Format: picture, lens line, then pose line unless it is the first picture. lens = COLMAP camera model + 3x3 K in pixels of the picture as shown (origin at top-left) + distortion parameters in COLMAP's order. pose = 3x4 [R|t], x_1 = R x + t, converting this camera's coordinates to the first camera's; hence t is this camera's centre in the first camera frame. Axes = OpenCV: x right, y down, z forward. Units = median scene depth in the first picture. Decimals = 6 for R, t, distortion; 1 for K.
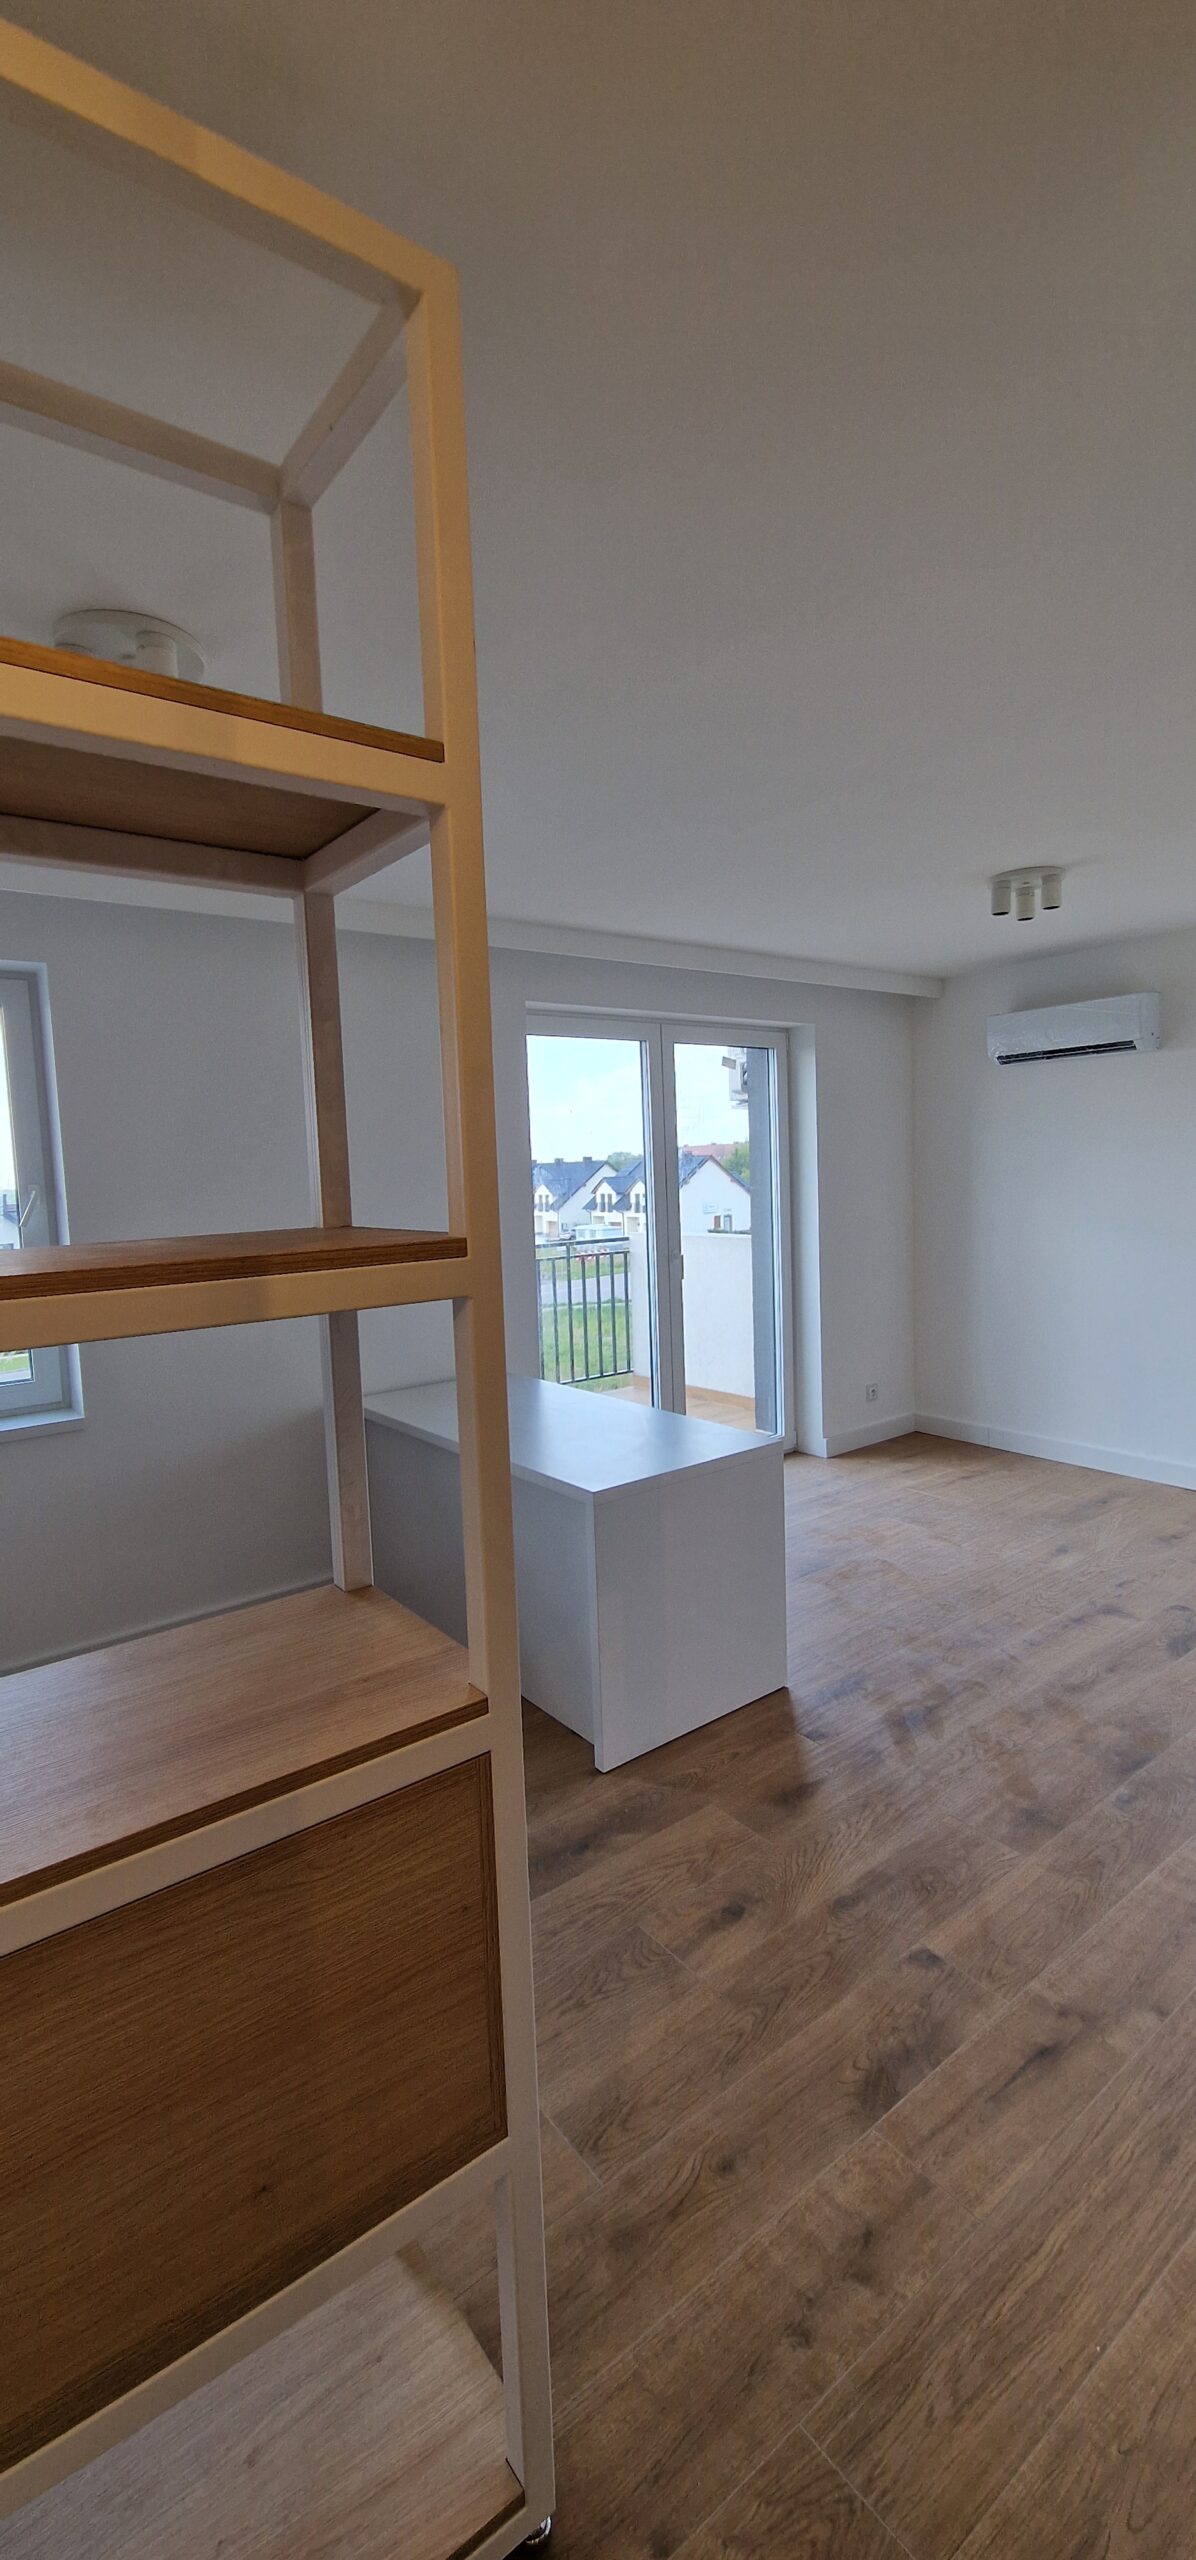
lens RADIAL K [[1049.6, 0, 598.8], [0, 1049.6, 1266.3], [0, 0, 1]] dist [0.006113, -0.006426]
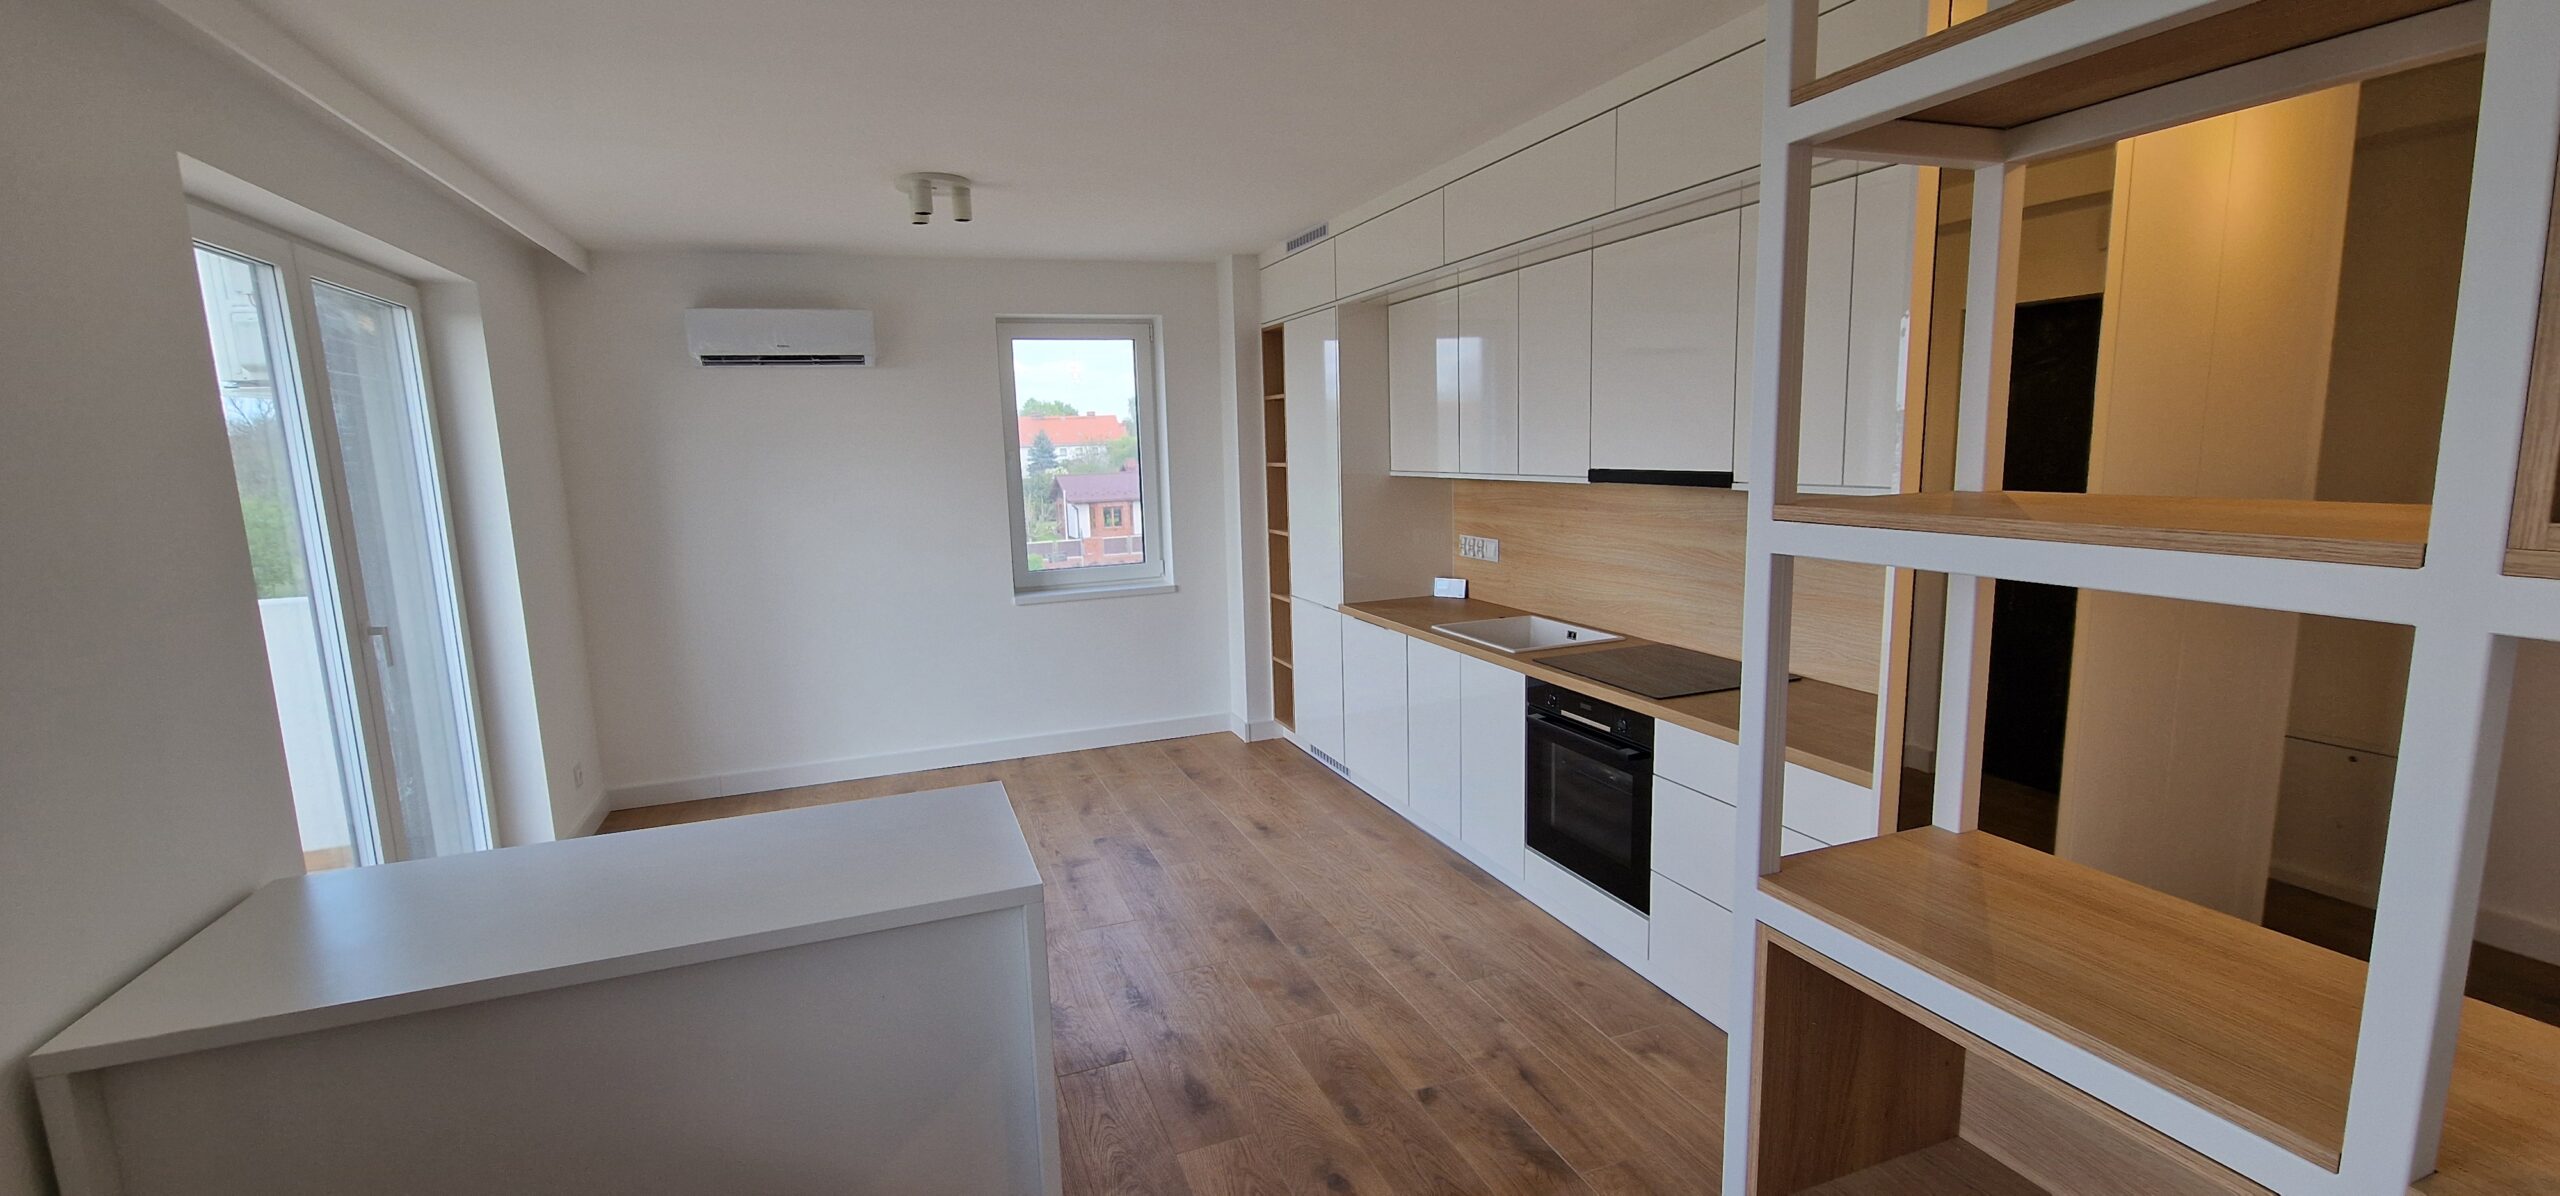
lens RADIAL K [[1049.6, 0, 1261.9], [0, 1049.6, 606.6], [0, 0, 1]] dist [0.006113, -0.006426]
pose [[0.299754, -0.124417, 0.945869, -0.375899], [0.112119, 0.989183, 0.094583, -0.024659], [-0.947405, 0.077698, 0.310461, 0.329143]]
